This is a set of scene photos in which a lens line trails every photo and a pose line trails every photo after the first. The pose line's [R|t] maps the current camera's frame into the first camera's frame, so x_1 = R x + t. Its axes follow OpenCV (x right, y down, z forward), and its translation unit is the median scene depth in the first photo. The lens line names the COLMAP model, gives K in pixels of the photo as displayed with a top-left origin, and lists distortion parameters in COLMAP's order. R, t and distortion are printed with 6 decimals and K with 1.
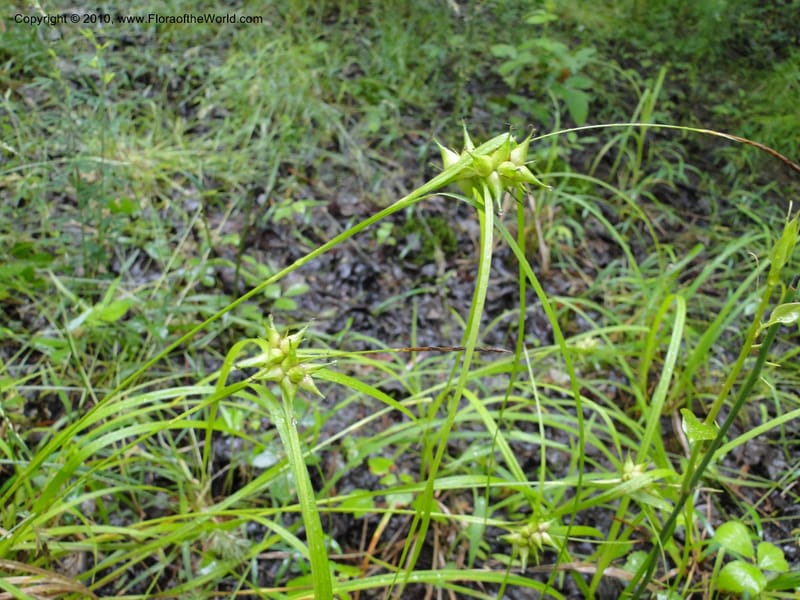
lens RADIAL K [[662.0, 0, 402.9], [0, 662.0, 294.0], [0, 0, 1]] dist [0.009925, -0.023928]
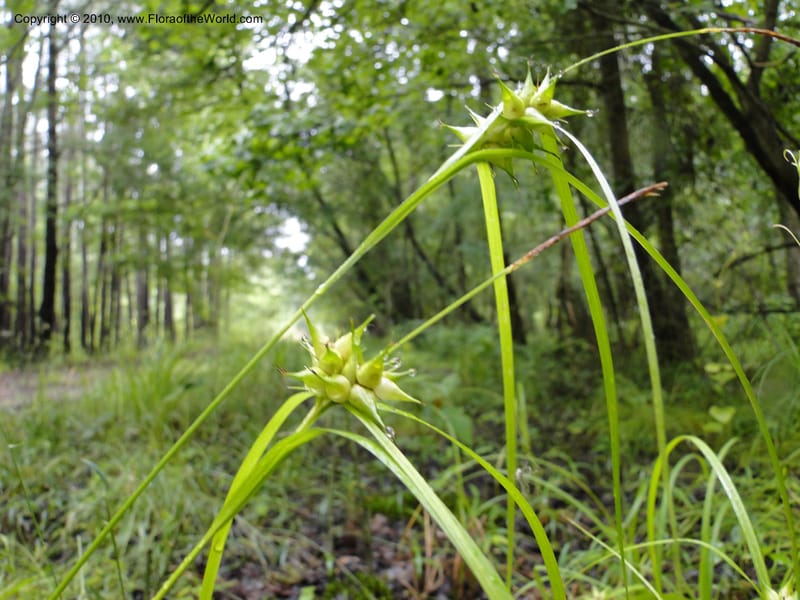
lens RADIAL K [[662.0, 0, 400.8], [0, 662.0, 301.1], [0, 0, 1]] dist [0.009925, -0.023928]
pose [[0.950345, -0.178932, 0.254613, -0.060693], [0.291223, 0.799755, -0.524957, 0.081123], [-0.109696, 0.573040, 0.812153, 0.079253]]
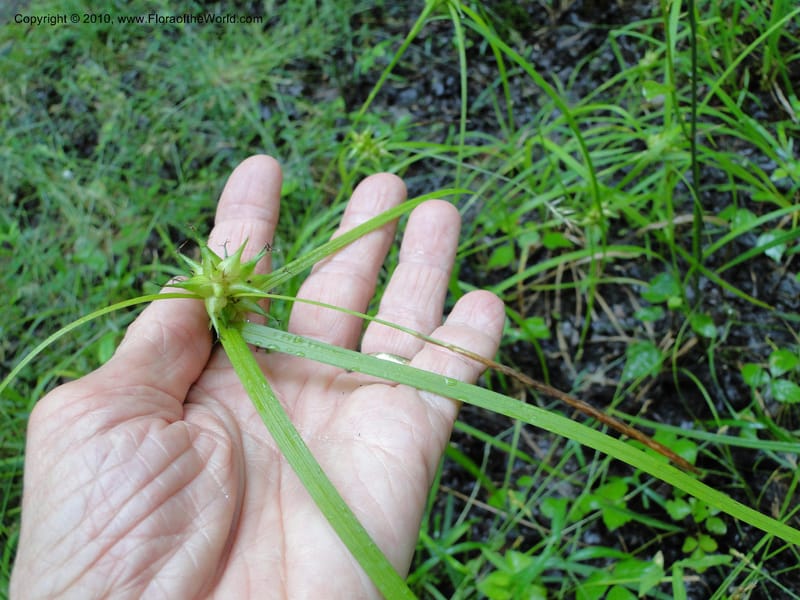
lens RADIAL K [[662.0, 0, 400.0], [0, 662.0, 301.5], [0, 0, 1]] dist [0.009925, -0.023928]
pose [[0.897142, -0.333121, -0.290115, 0.053971], [0.398179, 0.894211, 0.204548, 0.029541], [0.191285, -0.299026, 0.934876, -0.144938]]
